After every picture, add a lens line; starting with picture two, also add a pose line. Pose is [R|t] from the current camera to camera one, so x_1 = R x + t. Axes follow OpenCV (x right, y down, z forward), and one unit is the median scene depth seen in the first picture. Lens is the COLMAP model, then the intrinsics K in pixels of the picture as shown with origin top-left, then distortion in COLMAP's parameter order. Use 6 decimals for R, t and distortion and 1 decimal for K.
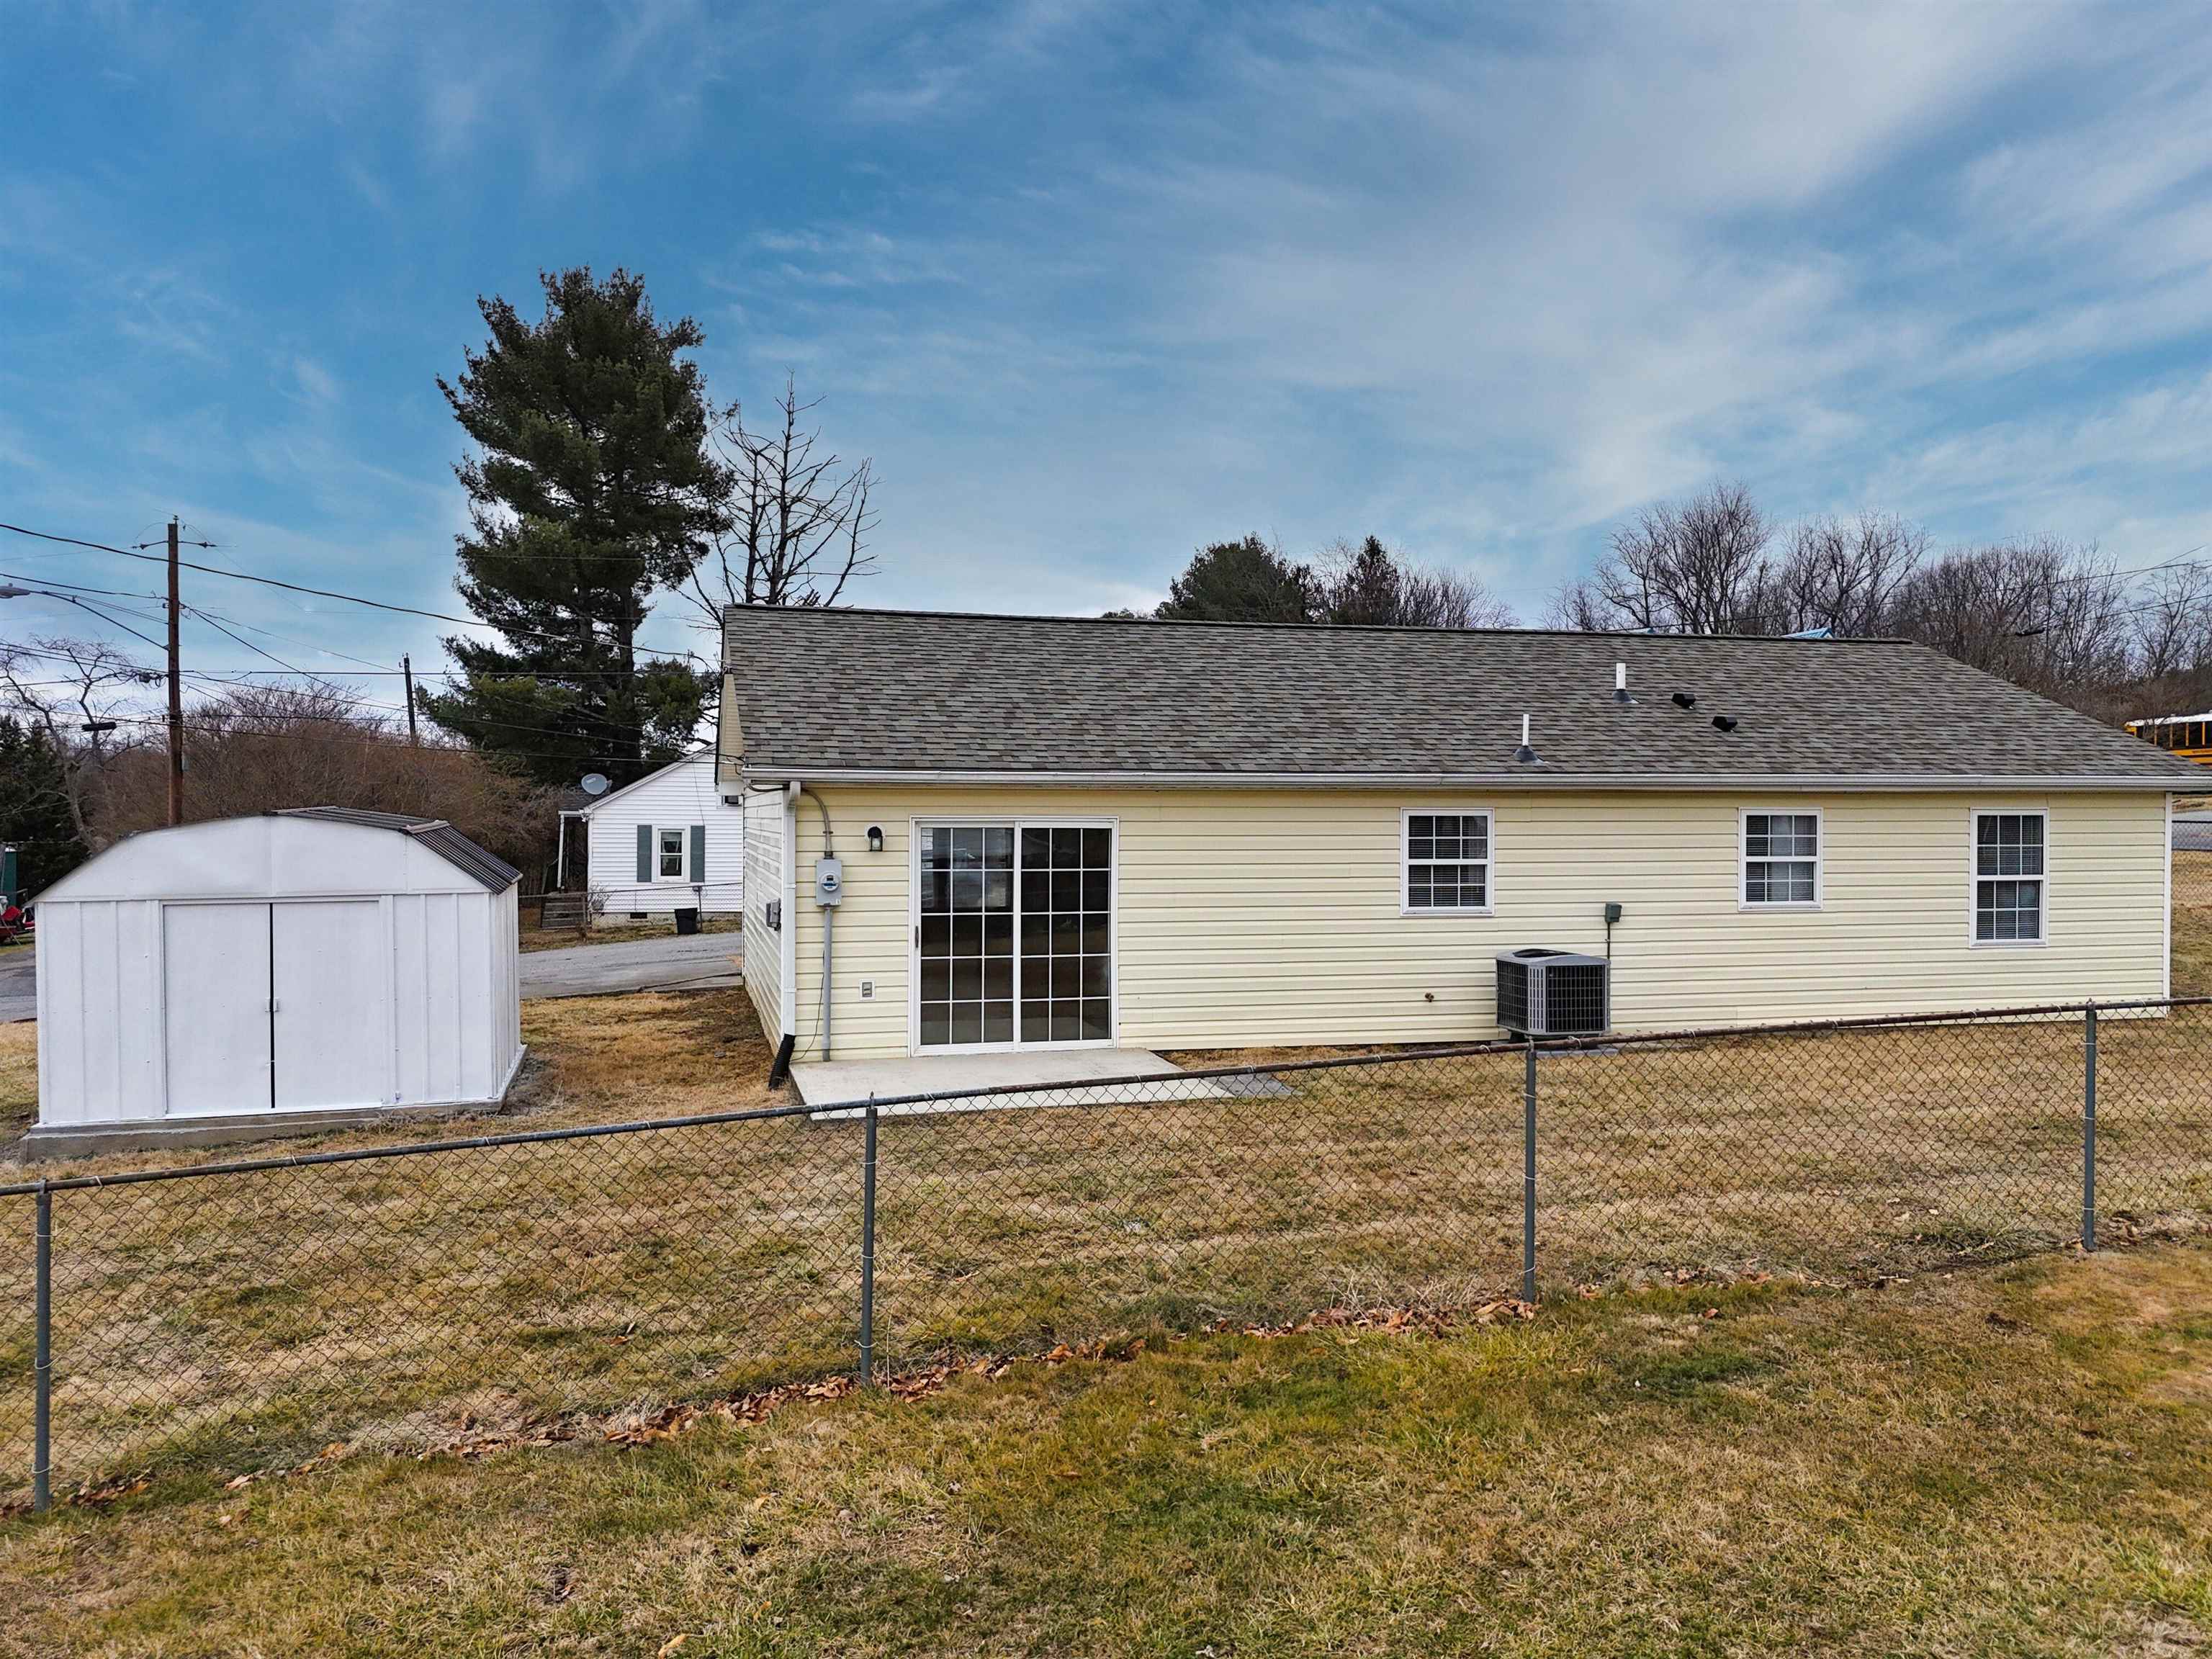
lens RADIAL K [[1587.8, 0, 1098.4], [0, 1587.8, 836.6], [0, 0, 1]] dist [0.021920, -0.005089]
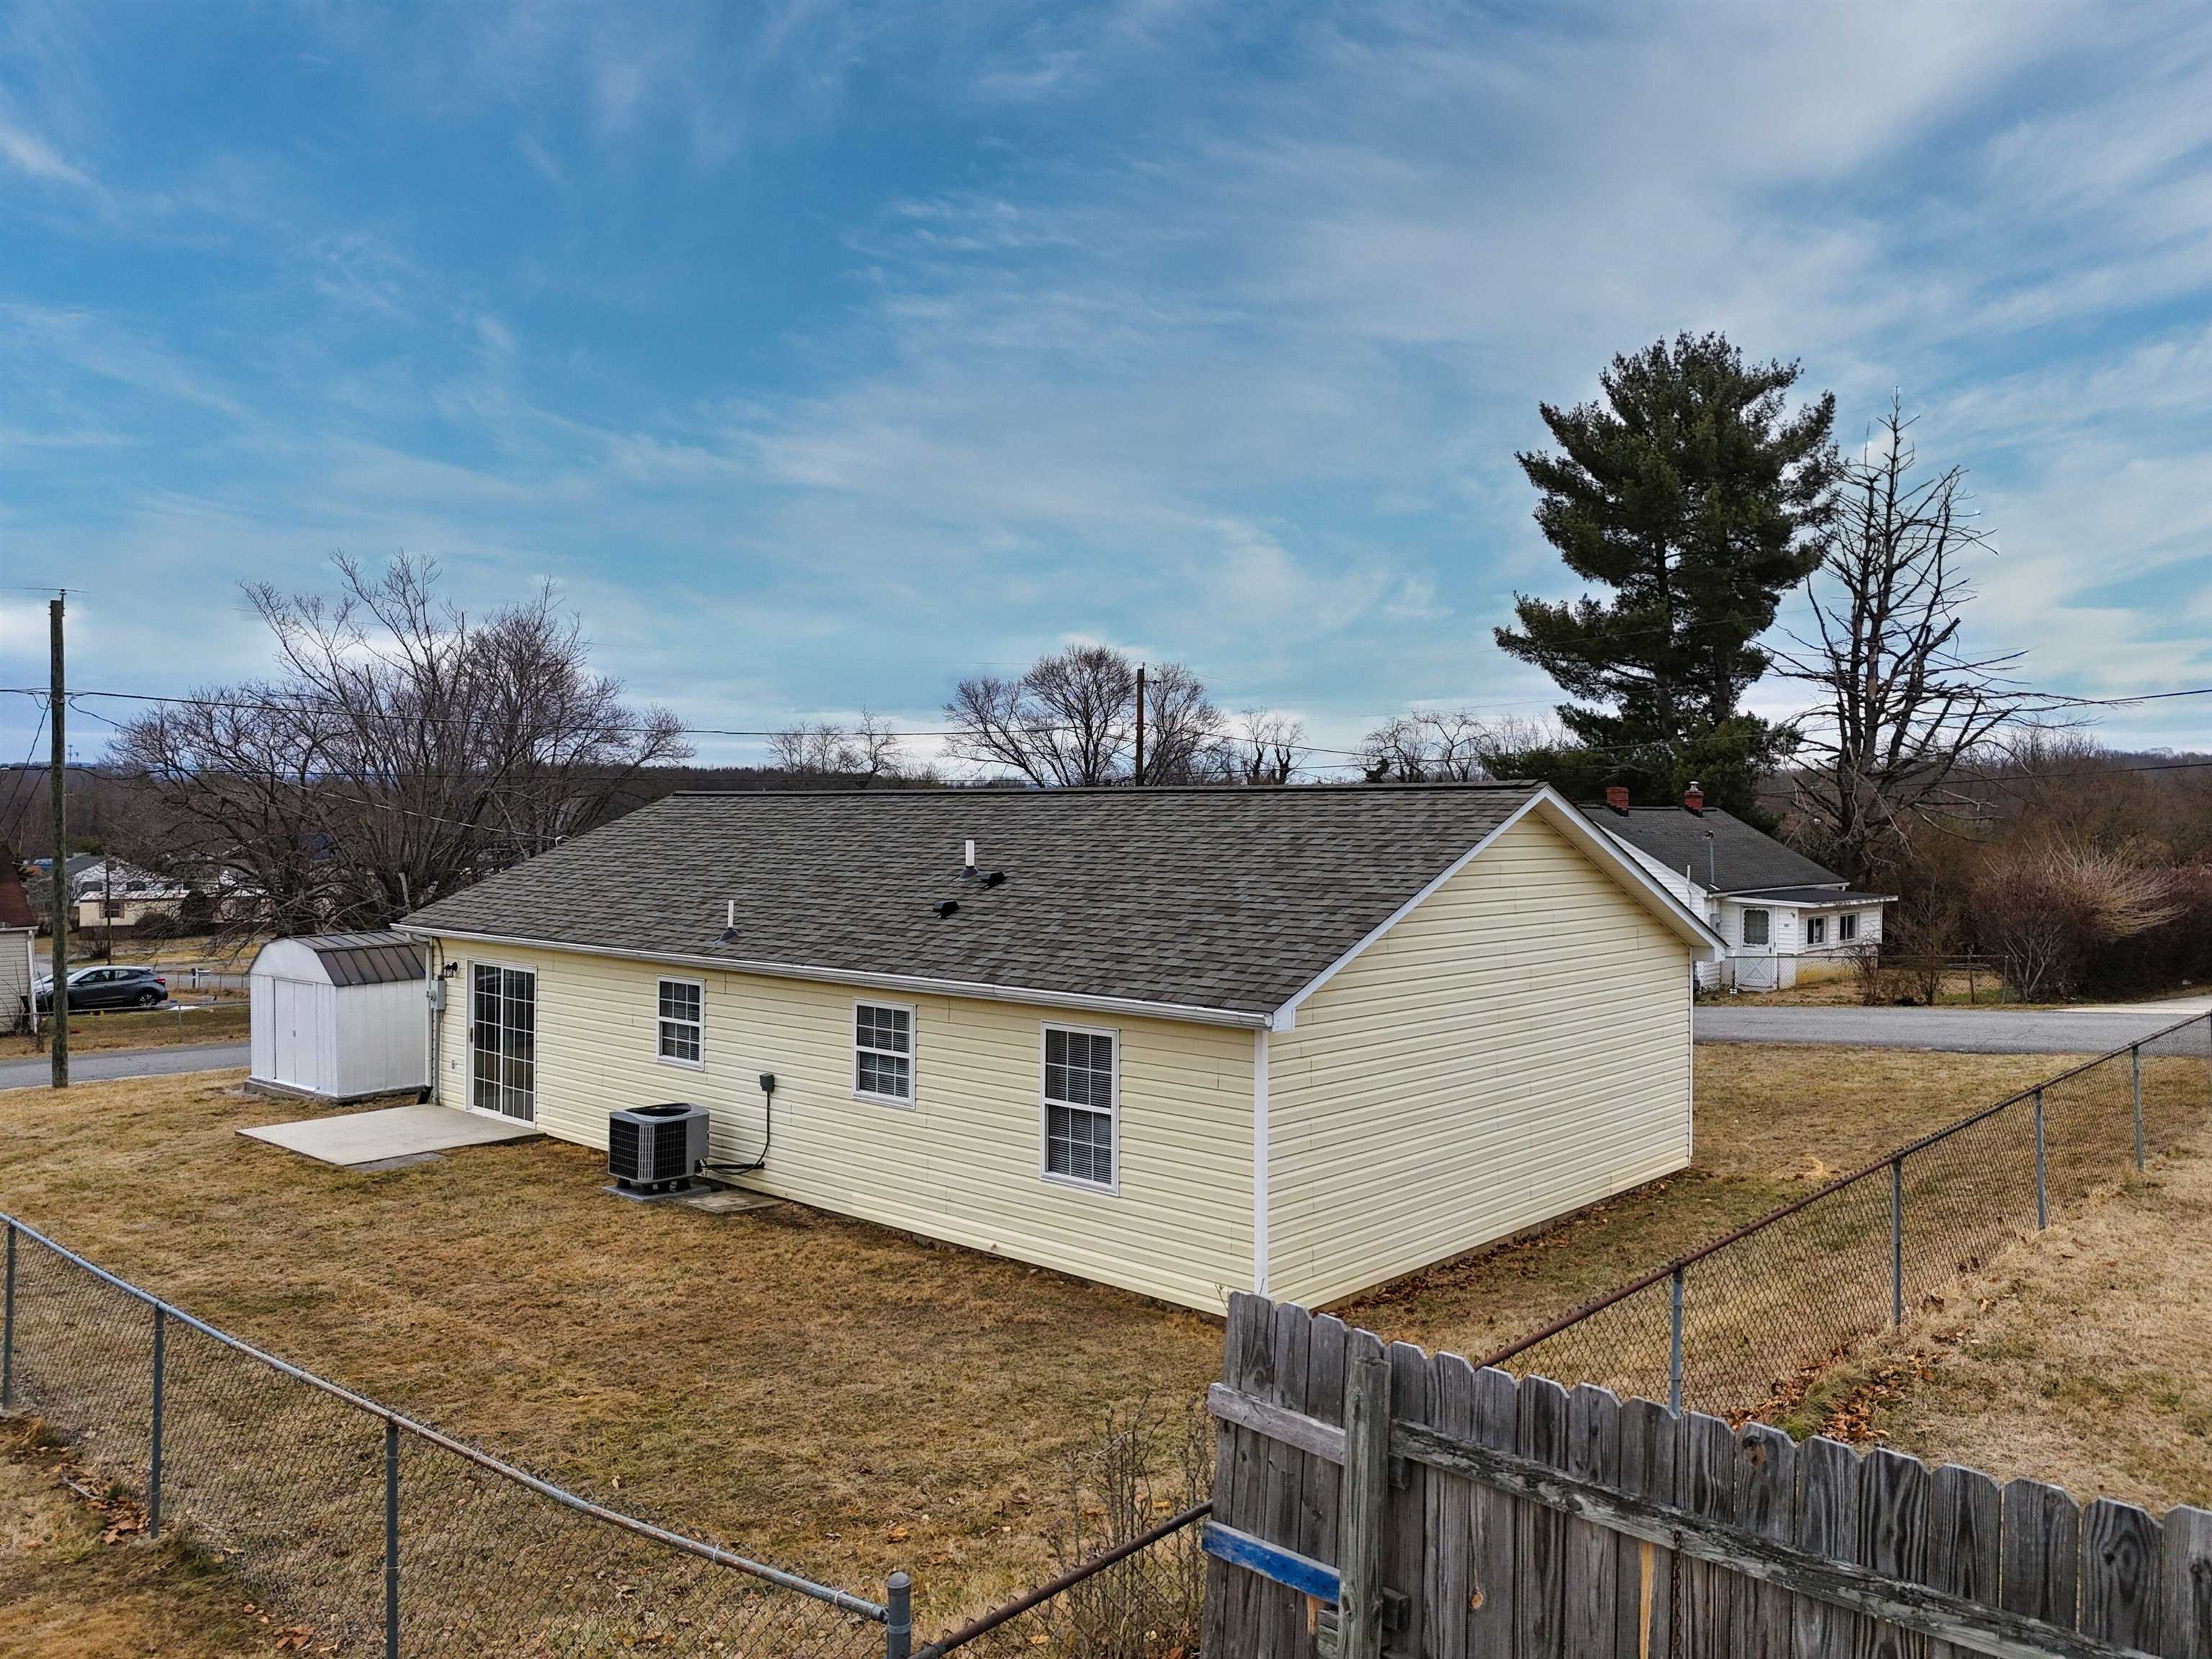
lens RADIAL K [[1645.5, 0, 1106.0], [0, 1645.5, 829.5], [0, 0, 1]] dist [0.054979, -0.004265]
pose [[0.561662, 0.007263, -0.827335, 1.321852], [-0.023037, 0.999711, -0.006863, -0.118122], [0.827046, 0.022914, 0.561667, 0.513157]]
